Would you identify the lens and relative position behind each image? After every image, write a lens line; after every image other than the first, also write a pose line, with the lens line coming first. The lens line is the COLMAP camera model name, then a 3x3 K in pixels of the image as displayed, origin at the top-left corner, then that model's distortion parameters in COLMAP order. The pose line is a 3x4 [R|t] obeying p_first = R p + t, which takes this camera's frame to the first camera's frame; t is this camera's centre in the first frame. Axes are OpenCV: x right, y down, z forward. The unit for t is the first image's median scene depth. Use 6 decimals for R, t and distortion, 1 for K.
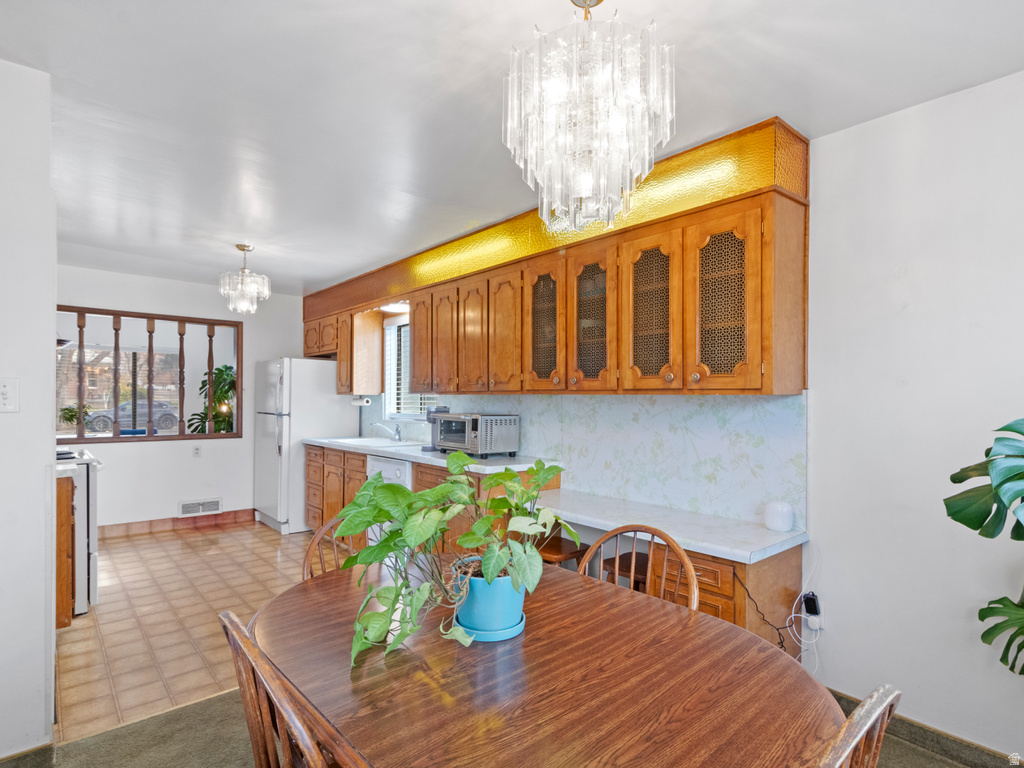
lens RADIAL K [[540.9, 0, 511.3], [0, 540.9, 397.7], [0, 0, 1]] dist [0.001780, -0.000352]
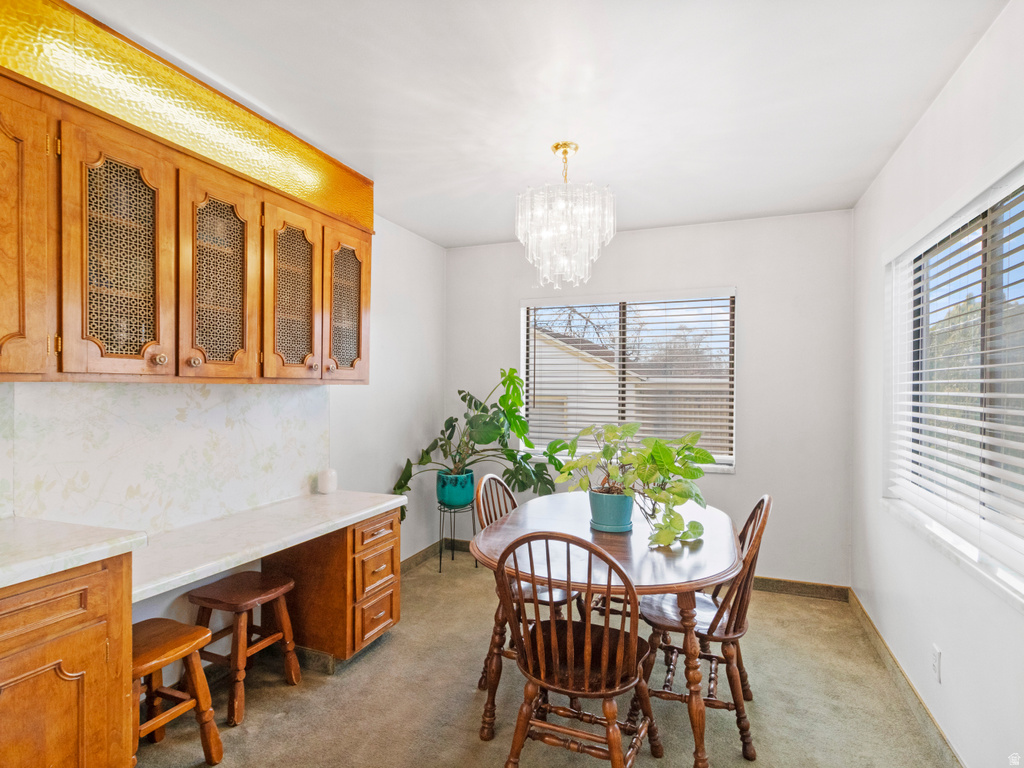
lens RADIAL K [[540.9, 0, 511.5], [0, 540.9, 388.5], [0, 0, 1]] dist [0.001780, -0.000352]
pose [[-0.466004, -0.009517, 0.884731, -0.371974], [-0.004066, 0.999955, 0.008615, -0.003782], [-0.884773, 0.000417, -0.466022, 0.555455]]
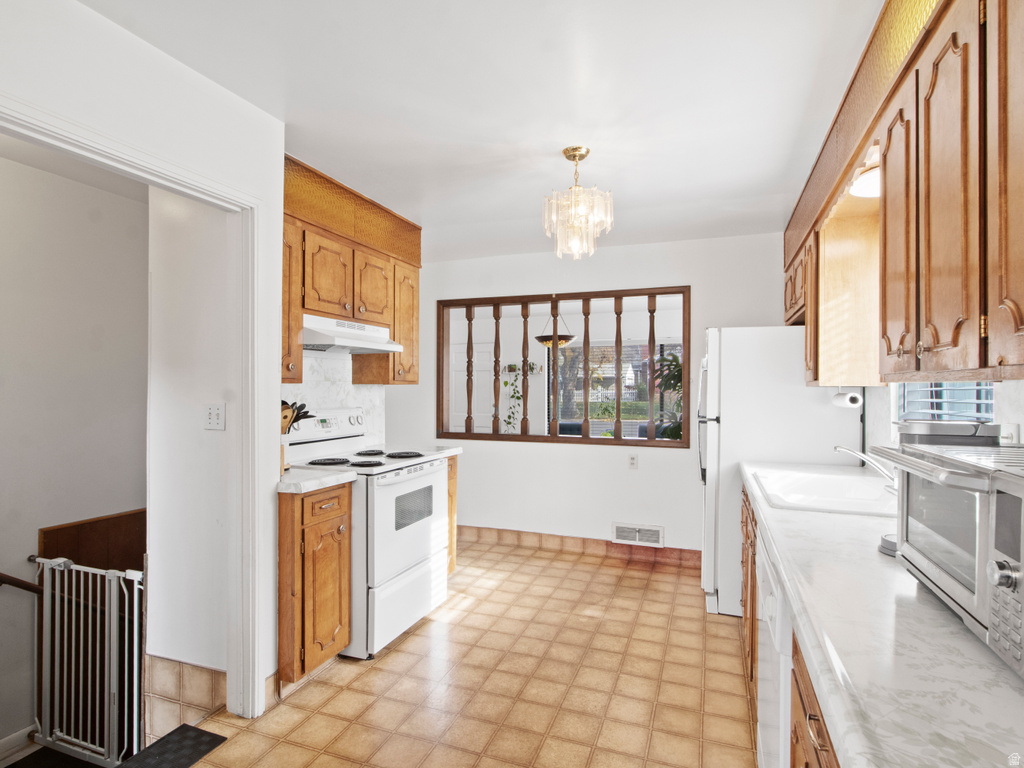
lens RADIAL K [[540.9, 0, 512.1], [0, 540.9, 388.9], [0, 0, 1]] dist [0.001780, -0.000352]
pose [[0.481378, -0.005018, -0.876499, 0.015253], [0.000744, 0.999986, -0.005316, -0.000461], [0.876513, 0.001907, 0.481375, 0.502188]]
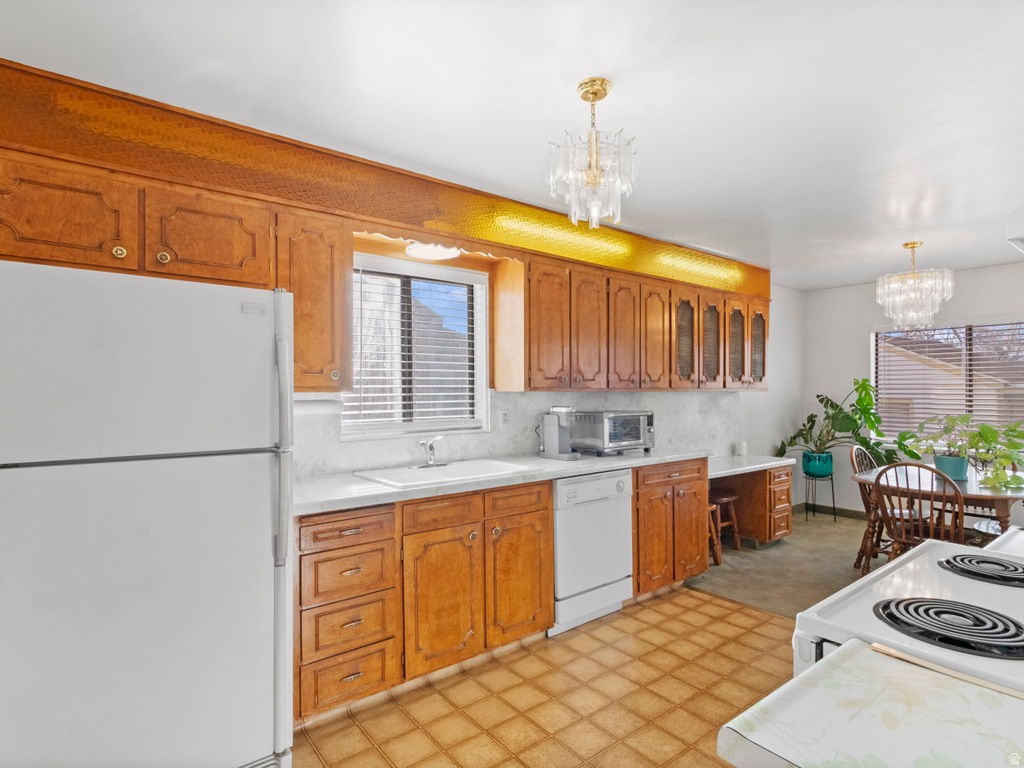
lens RADIAL K [[540.9, 0, 508.2], [0, 540.9, 388.9], [0, 0, 1]] dist [0.001780, -0.000352]
pose [[0.050830, 0.001232, 0.998707, -0.773811], [0.004222, 0.999990, -0.001448, -0.007199], [-0.998698, 0.004290, 0.050824, 0.831878]]
